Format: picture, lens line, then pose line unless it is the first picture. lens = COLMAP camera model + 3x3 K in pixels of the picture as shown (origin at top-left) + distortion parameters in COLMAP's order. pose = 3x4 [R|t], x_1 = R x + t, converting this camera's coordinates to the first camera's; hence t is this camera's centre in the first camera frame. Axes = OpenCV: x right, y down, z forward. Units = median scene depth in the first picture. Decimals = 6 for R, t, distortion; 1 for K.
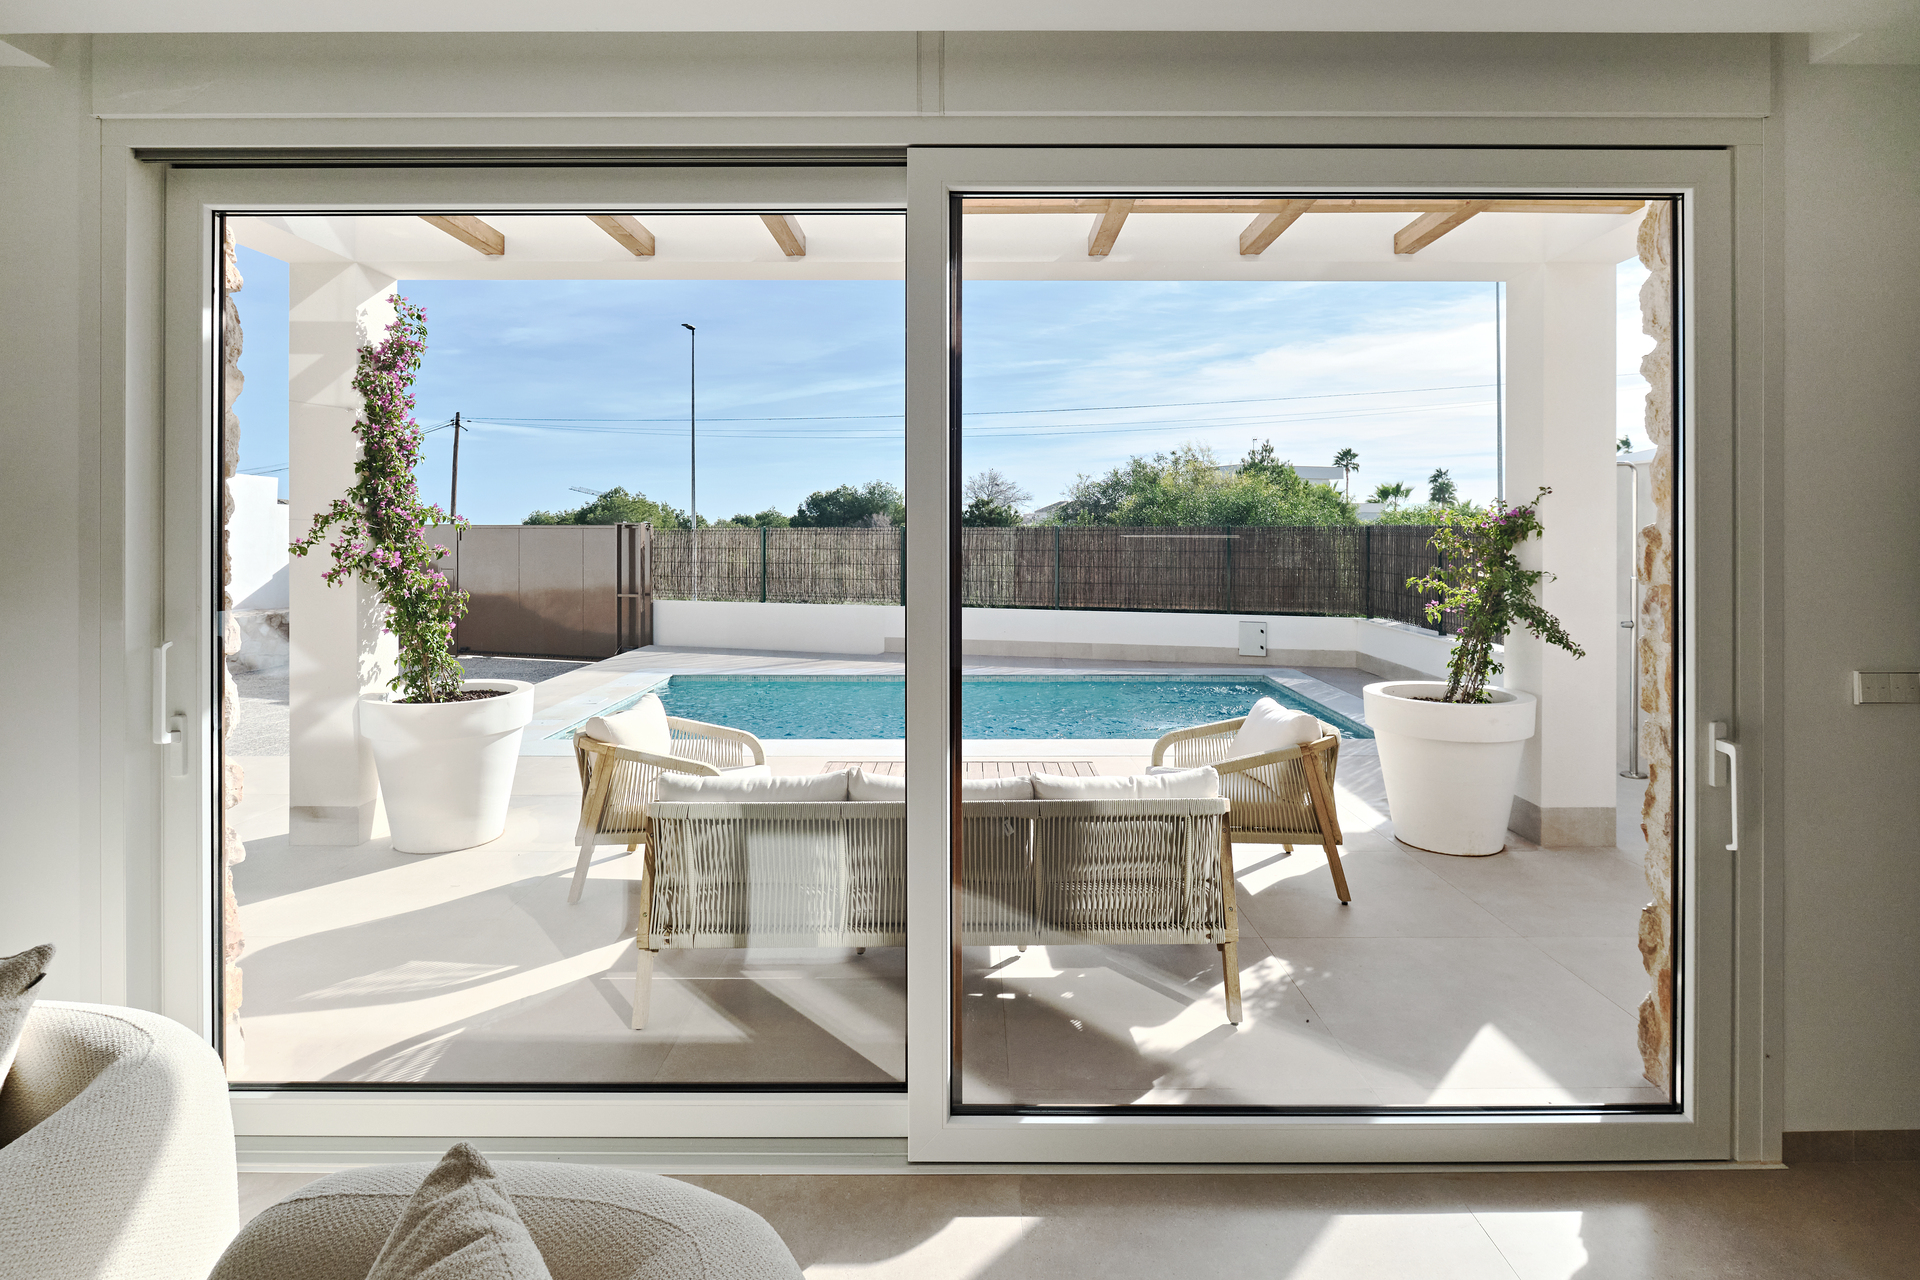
lens RADIAL K [[980.3, 0, 960.3], [0, 980.3, 544.9], [0, 0, 1]] dist [-0.002339, -0.000671]
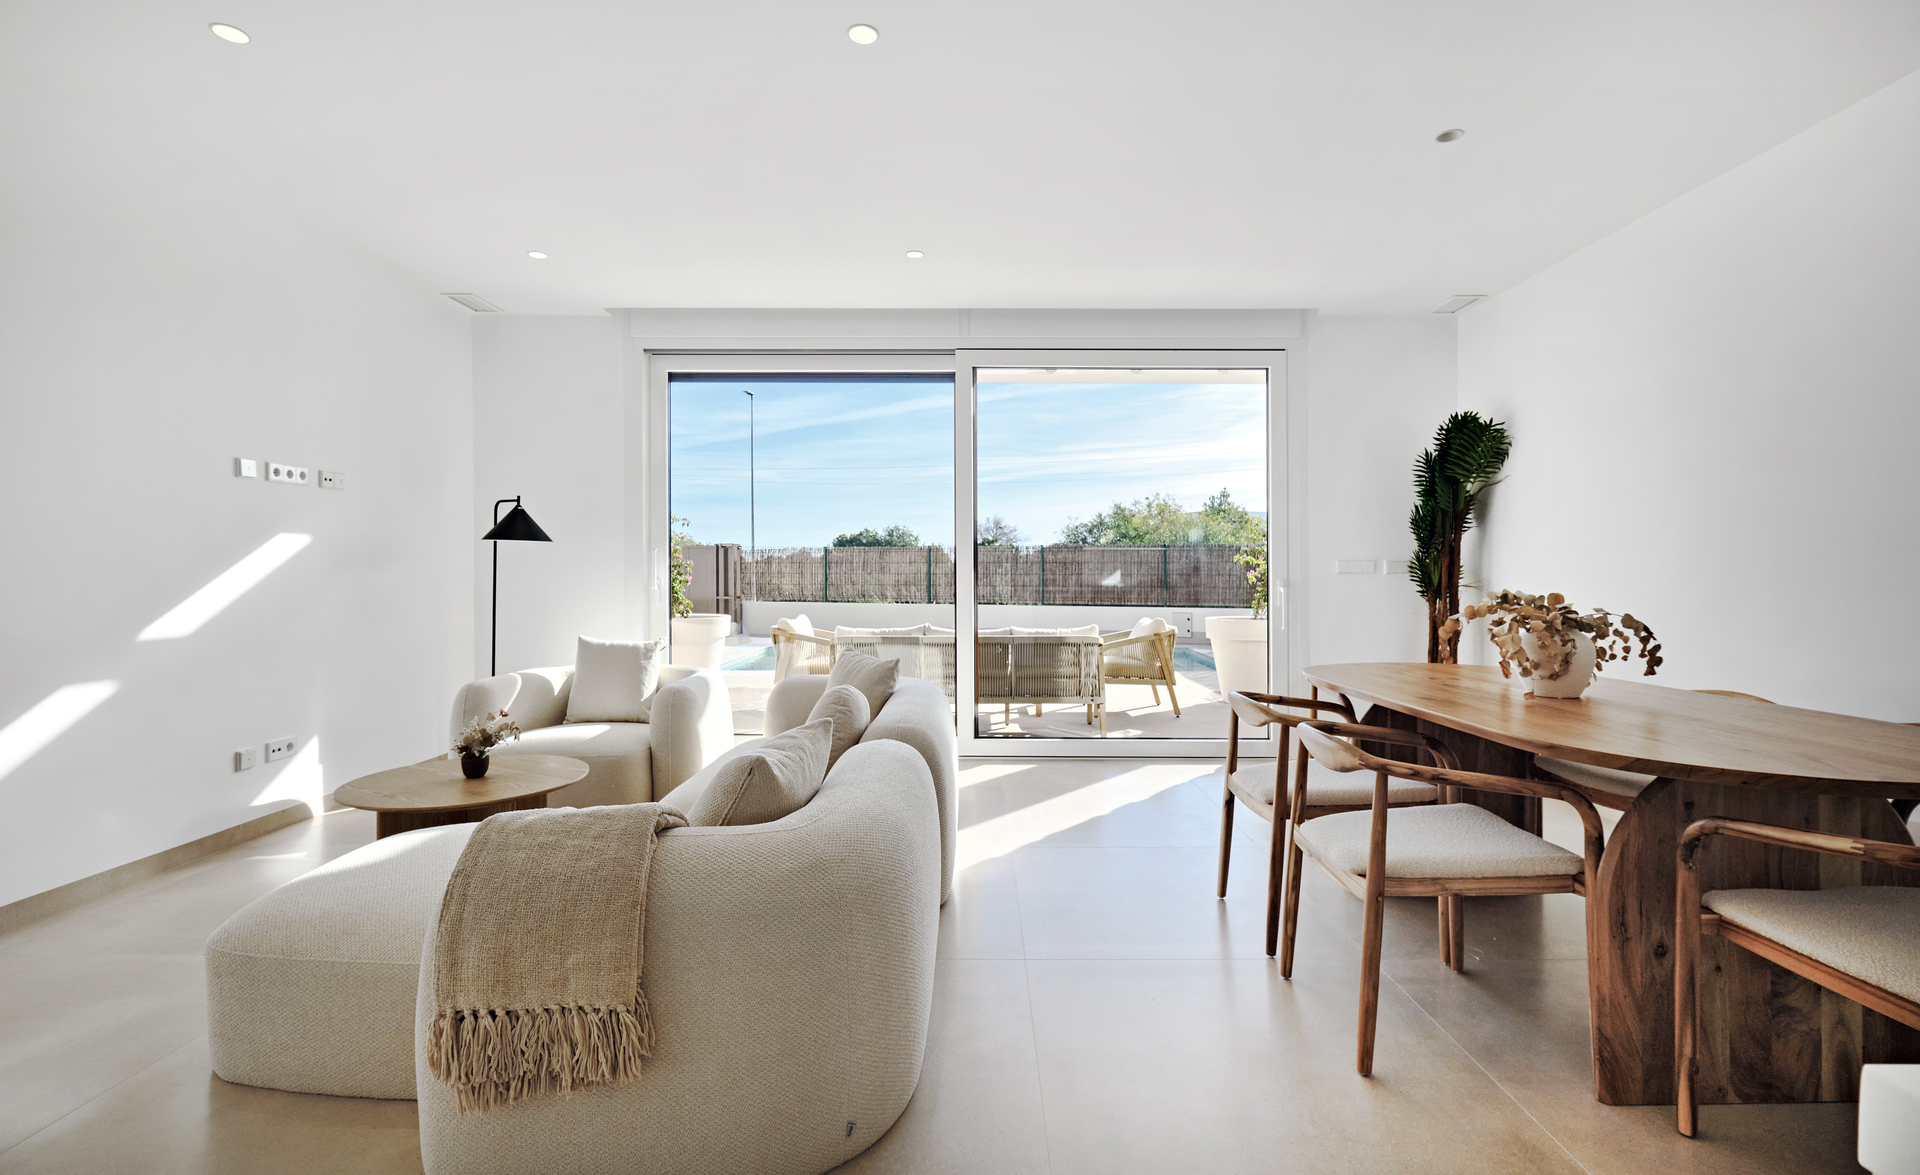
lens RADIAL K [[846.3, 0, 974.0], [0, 846.3, 587.2], [0, 0, 1]] dist [0.001023, 0.000011]
pose [[0.999977, 0.003239, 0.006038, -0.004329], [-0.003300, 0.999944, 0.010098, 0.031072], [-0.006005, -0.010118, 0.999931, -0.199862]]
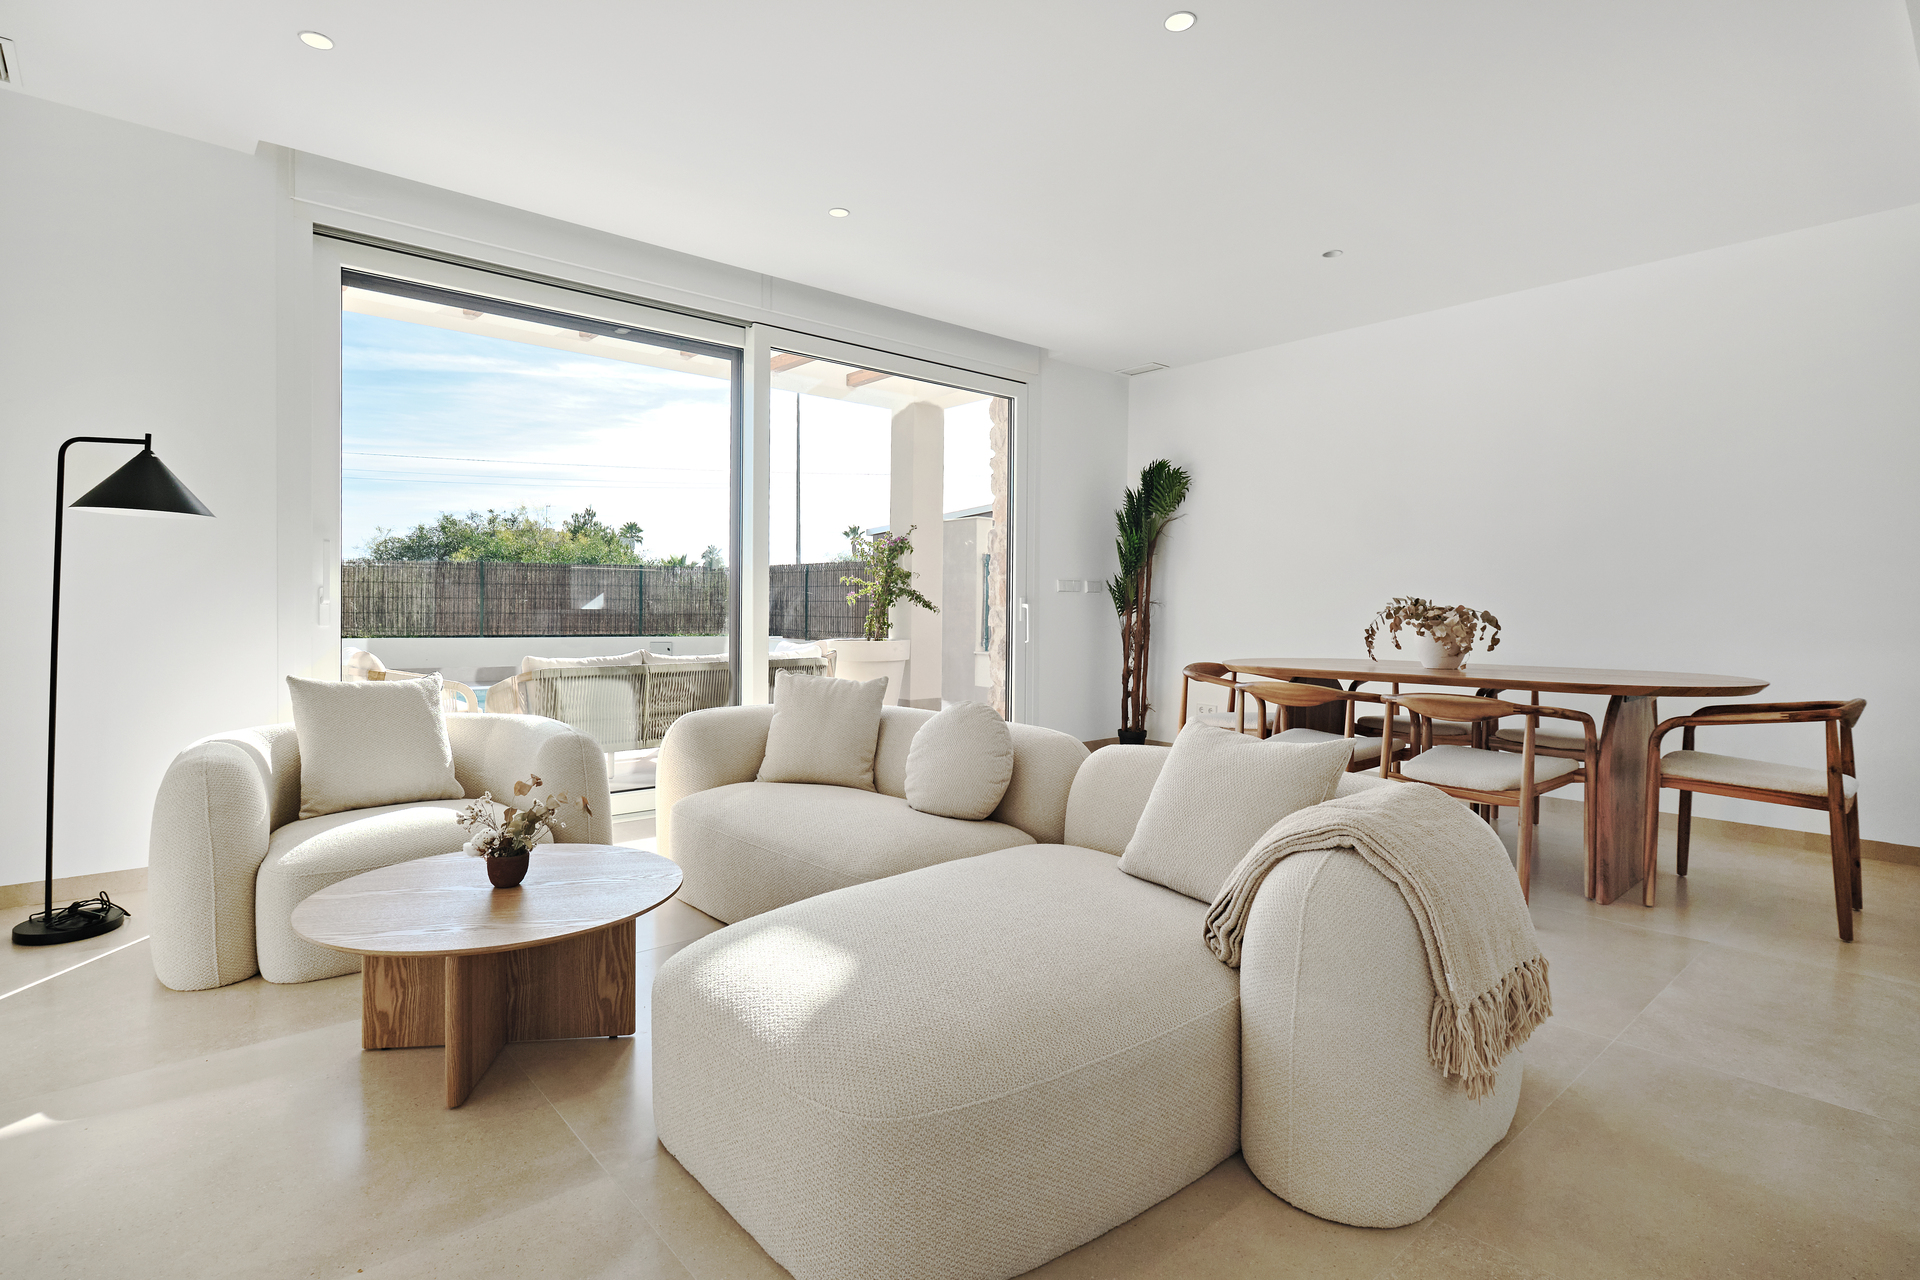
lens RADIAL K [[927.5, 0, 960.0], [0, 927.5, 640.0], [0, 0, 1]] dist [-0.001226, -0.000089]
pose [[0.761268, -0.017138, 0.648211, -0.174894], [-0.003237, 0.999538, 0.030228, 0.038286], [-0.648430, -0.025110, 0.760860, -0.144420]]
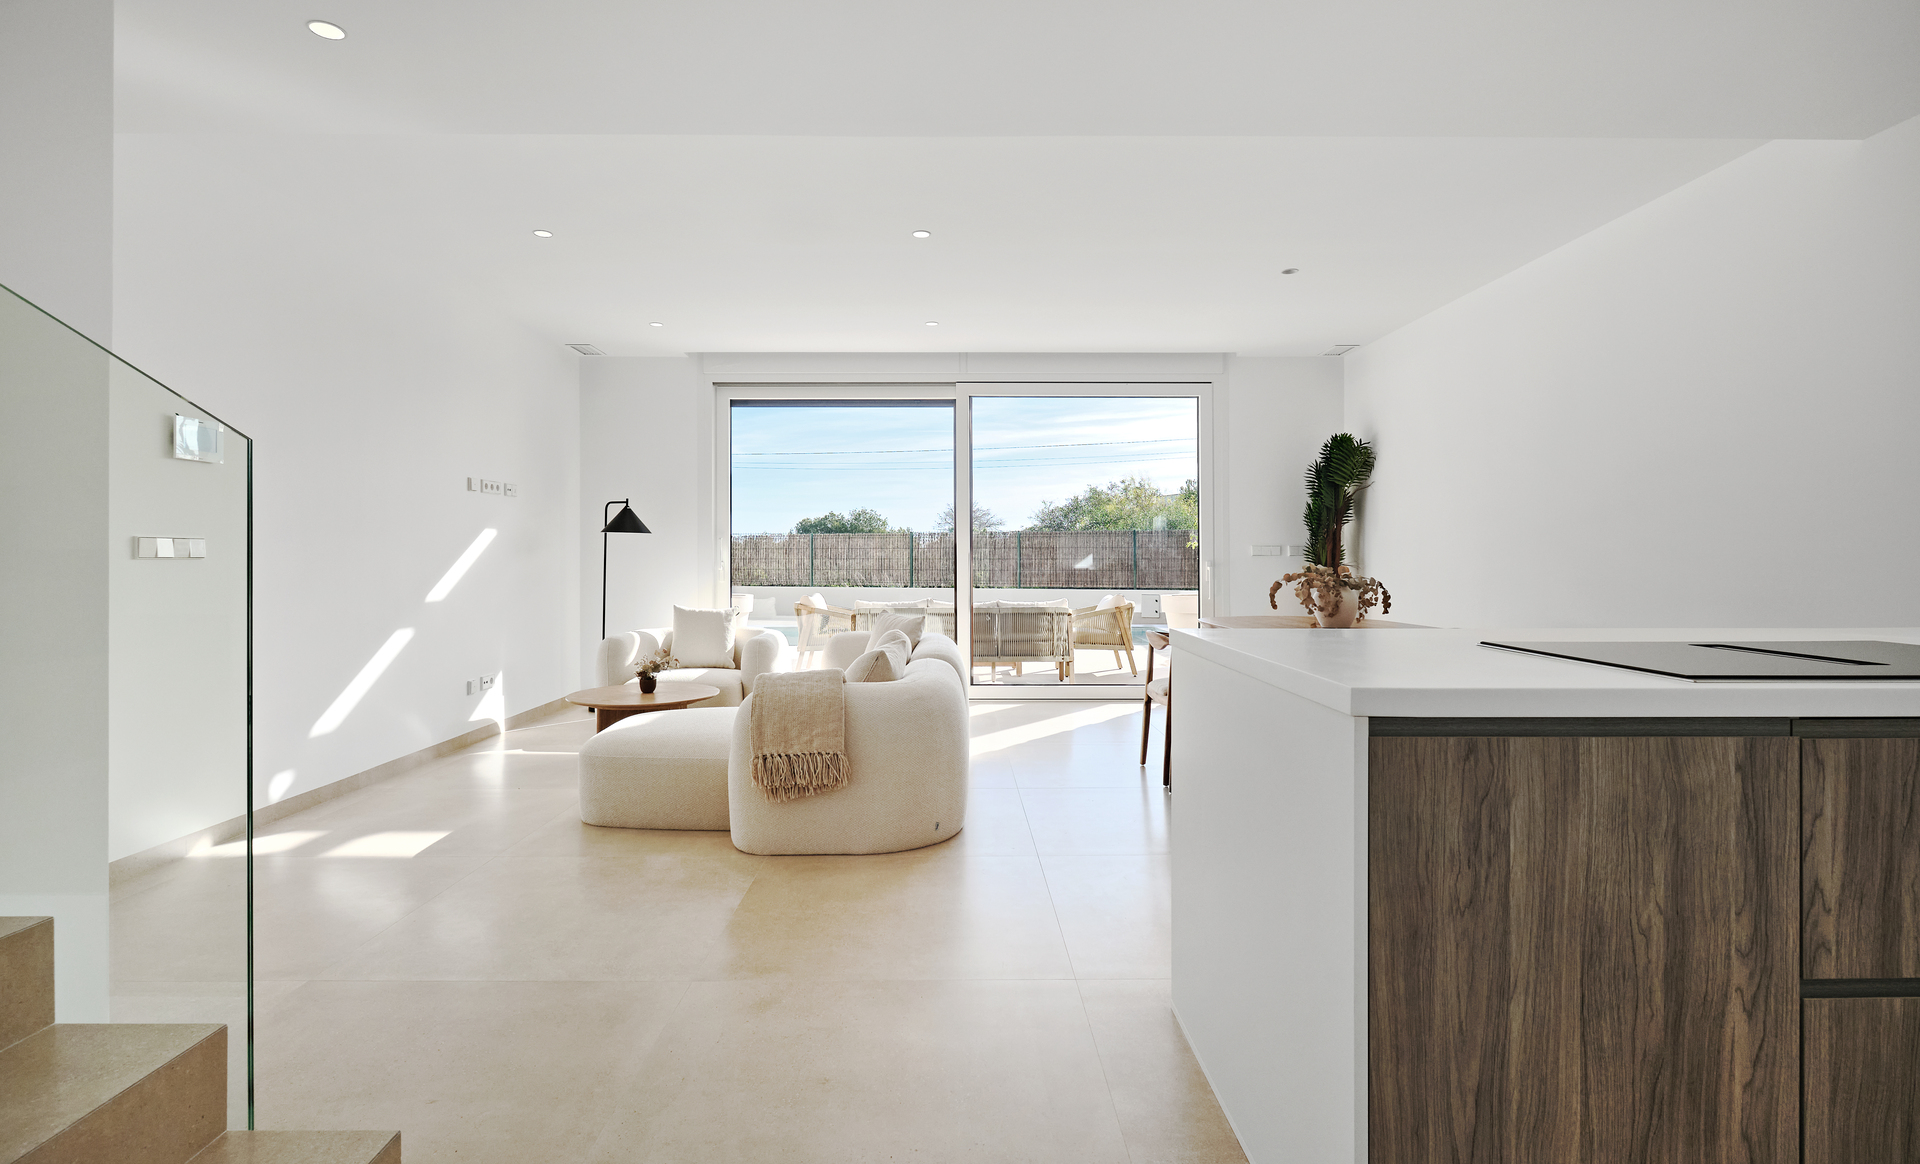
lens RADIAL K [[878.4, 0, 960.0], [0, 878.4, 582.0], [0, 0, 1]] dist [-0.000368, 0.000062]
pose [[0.999763, -0.000342, 0.021748, -0.018559], [-0.000090, 0.999803, 0.019840, 0.033204], [-0.021750, -0.019838, 0.999567, -0.323207]]
